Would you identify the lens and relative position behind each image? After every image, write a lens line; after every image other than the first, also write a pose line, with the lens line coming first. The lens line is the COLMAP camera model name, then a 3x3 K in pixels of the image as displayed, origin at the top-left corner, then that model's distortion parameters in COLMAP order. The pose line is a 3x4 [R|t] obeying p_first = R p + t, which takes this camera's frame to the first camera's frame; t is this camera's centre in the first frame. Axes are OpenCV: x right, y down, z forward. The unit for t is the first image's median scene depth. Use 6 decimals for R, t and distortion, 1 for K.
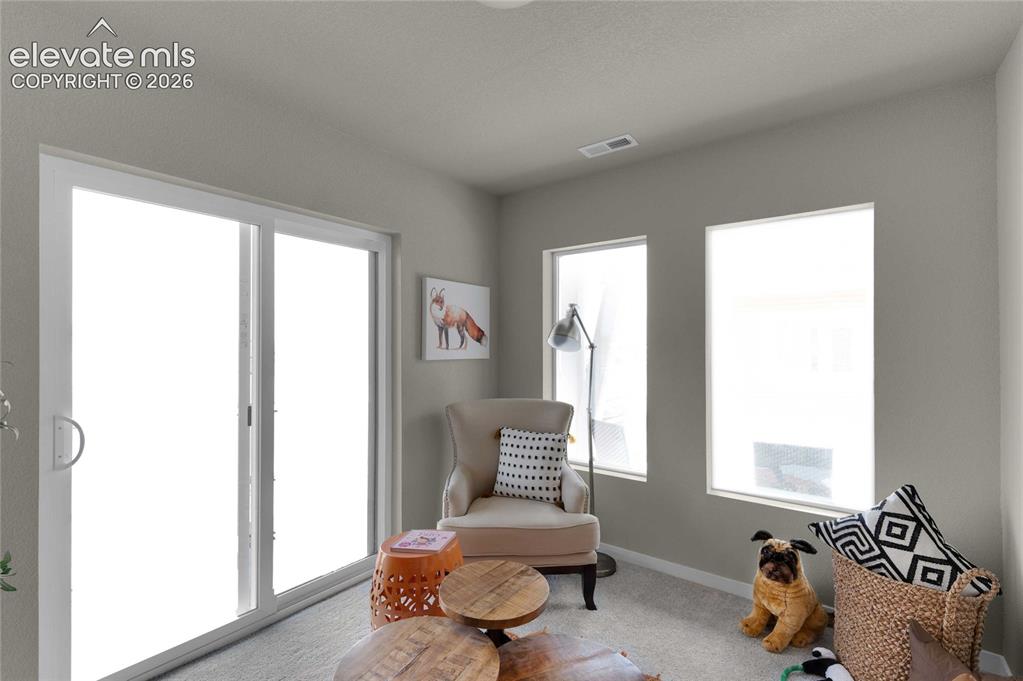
lens RADIAL K [[443.7, 0, 514.4], [0, 443.7, 339.8], [0, 0, 1]] dist [0.001627, -0.003072]
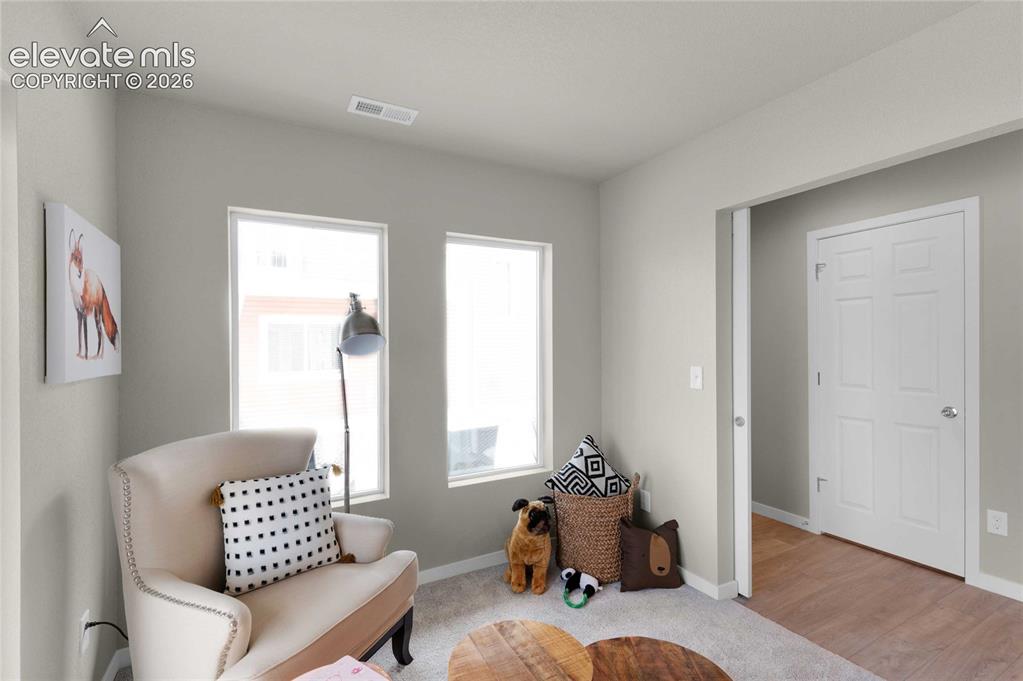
lens RADIAL K [[443.7, 0, 512.2], [0, 443.7, 342.0], [0, 0, 1]] dist [0.001627, -0.003072]
pose [[0.444065, -0.001977, 0.895992, -0.486070], [0.002054, 0.999997, 0.001189, 0.004180], [-0.895992, 0.001312, 0.444068, 0.457354]]
